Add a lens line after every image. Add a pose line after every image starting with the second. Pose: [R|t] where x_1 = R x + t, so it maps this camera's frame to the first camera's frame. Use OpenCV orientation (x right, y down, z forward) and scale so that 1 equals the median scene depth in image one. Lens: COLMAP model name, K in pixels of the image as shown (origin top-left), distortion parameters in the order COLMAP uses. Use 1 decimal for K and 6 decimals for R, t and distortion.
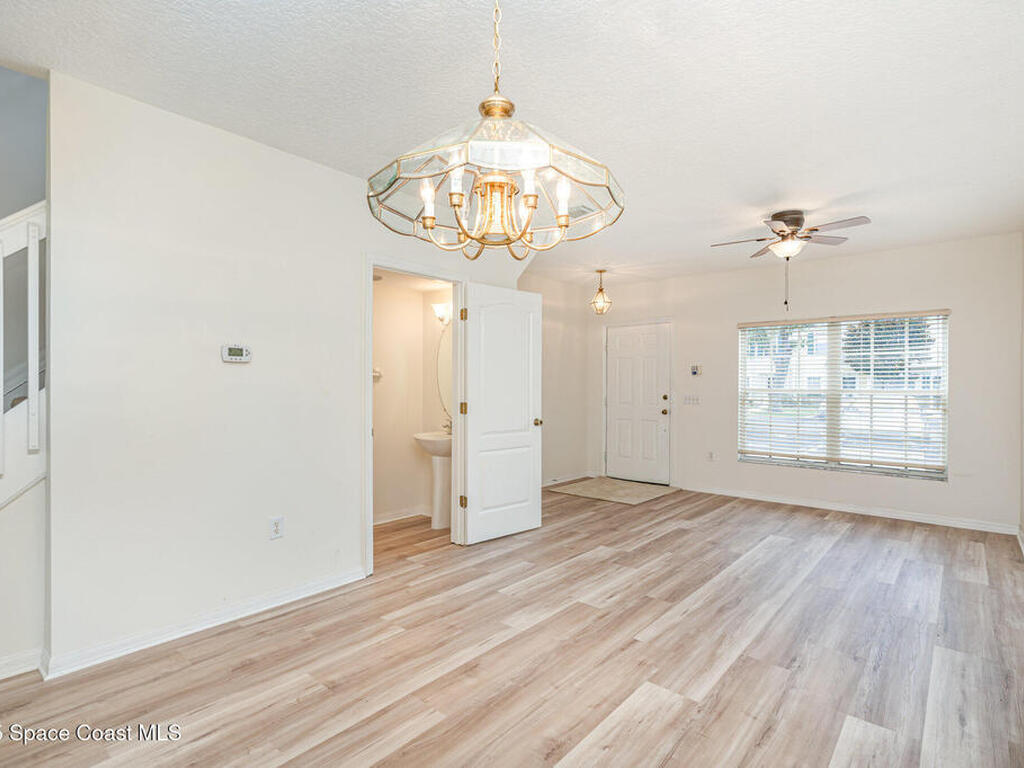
lens RADIAL K [[518.1, 0, 512.0], [0, 518.1, 384.0], [0, 0, 1]] dist [-0.011159, -0.000347]
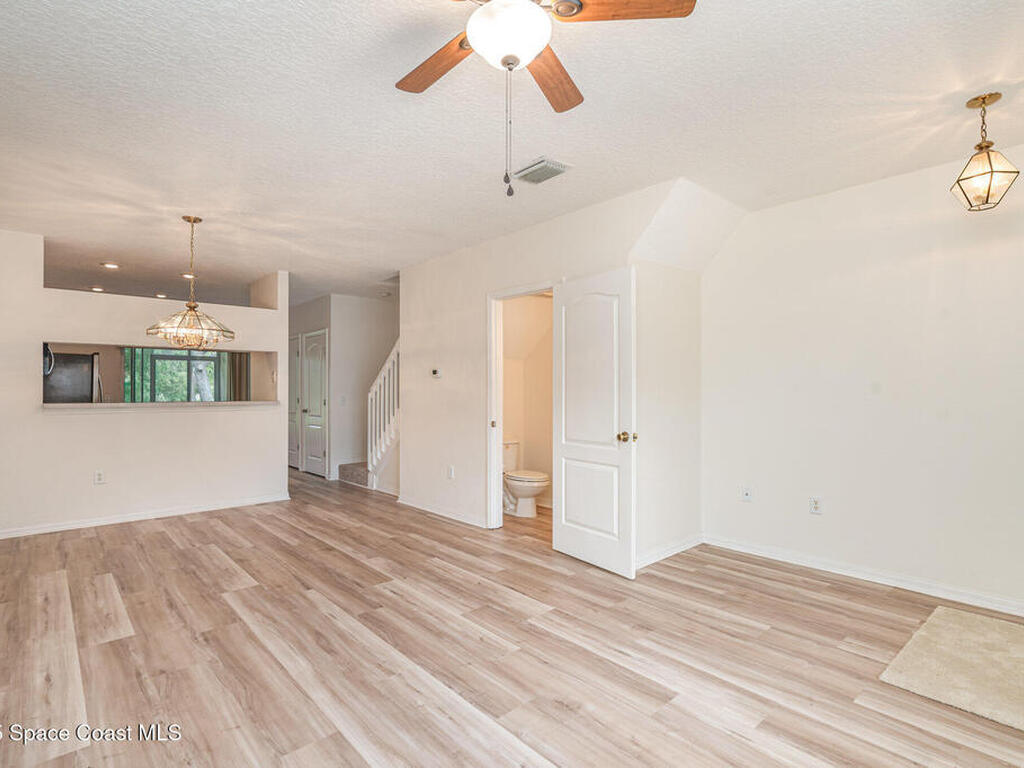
lens RADIAL K [[518.1, 0, 512.0], [0, 518.1, 384.0], [0, 0, 1]] dist [-0.011159, -0.000347]
pose [[-0.109130, -0.014546, -0.993921, 1.243727], [0.002228, 0.999887, -0.014878, 0.012546], [0.994025, -0.003838, -0.109086, 1.402328]]
